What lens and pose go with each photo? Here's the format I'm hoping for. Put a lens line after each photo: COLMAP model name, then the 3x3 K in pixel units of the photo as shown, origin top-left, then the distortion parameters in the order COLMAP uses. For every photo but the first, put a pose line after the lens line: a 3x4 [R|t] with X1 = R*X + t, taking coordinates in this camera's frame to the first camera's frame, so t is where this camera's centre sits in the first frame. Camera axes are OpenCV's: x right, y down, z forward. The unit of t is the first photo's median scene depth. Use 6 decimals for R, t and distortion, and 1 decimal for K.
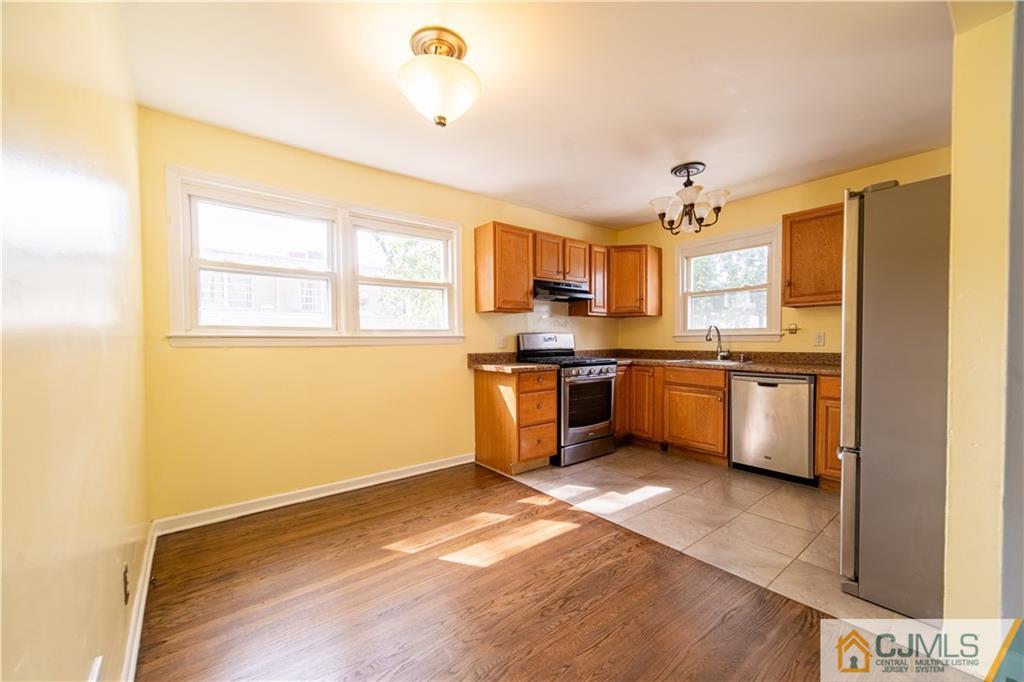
lens RADIAL K [[403.5, 0, 515.0], [0, 403.5, 348.7], [0, 0, 1]] dist [0.000432, 0.000055]
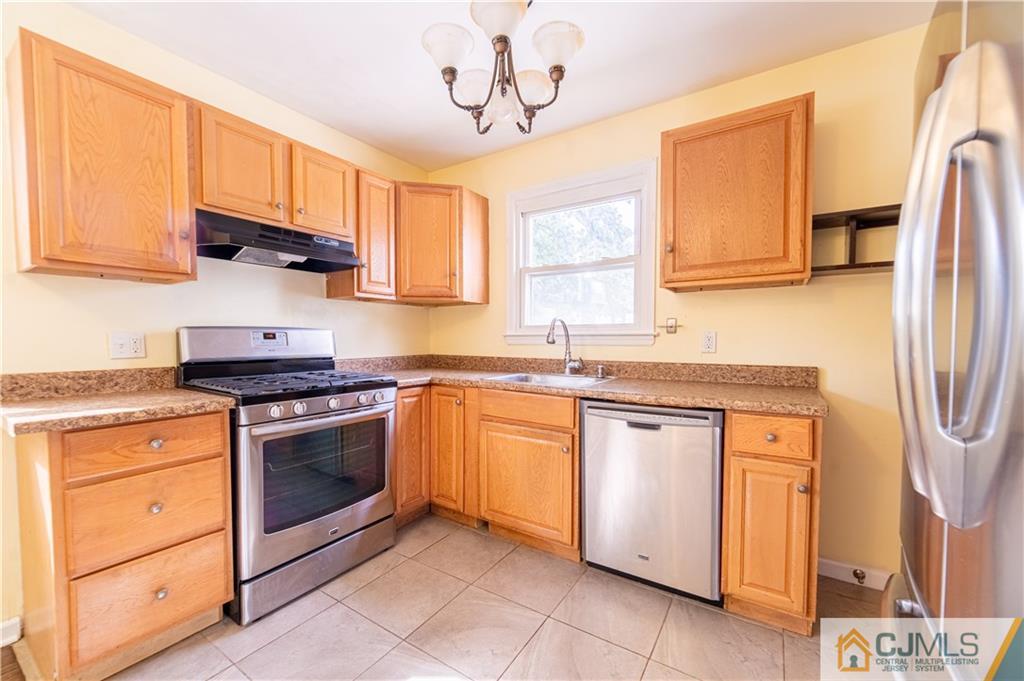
lens RADIAL K [[404.9, 0, 516.5], [0, 404.9, 350.8], [0, 0, 1]] dist [-0.001776, 0.000005]
pose [[0.948743, -0.004107, 0.316021, 0.261193], [0.001330, 0.999959, 0.009000, -0.015891], [-0.316045, -0.008118, 0.948710, 0.481764]]
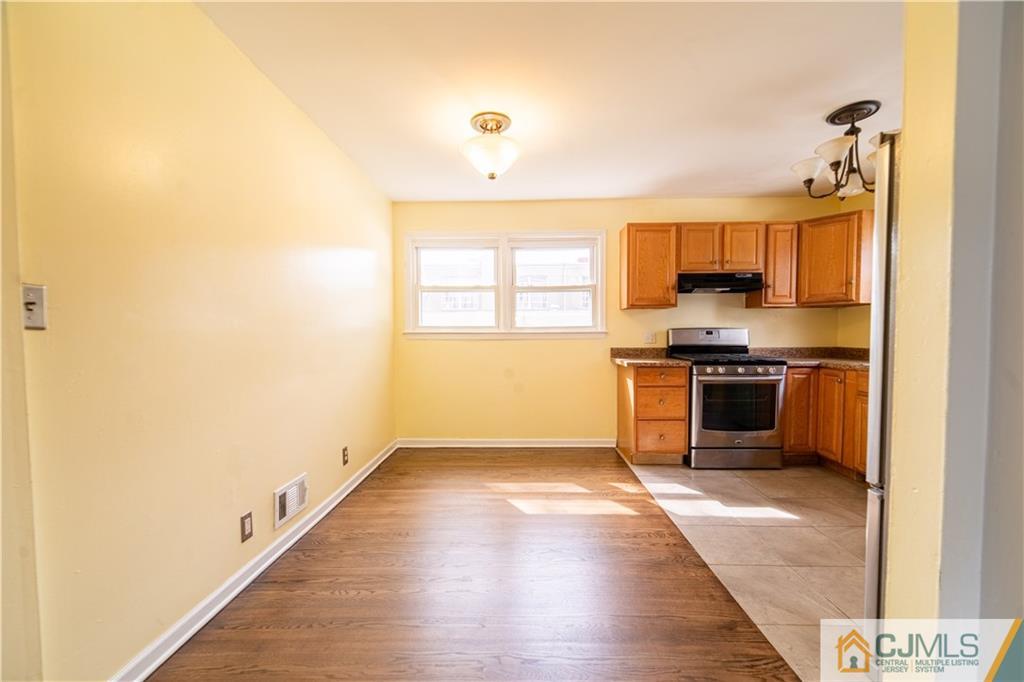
lens RADIAL K [[398.5, 0, 514.9], [0, 398.5, 350.1], [0, 0, 1]] dist [-0.000121, 0.000051]
pose [[0.763990, 0.027528, -0.644641, 0.396402], [-0.015417, 0.999583, 0.024413, -0.004292], [0.645044, -0.008713, 0.764096, 0.008979]]
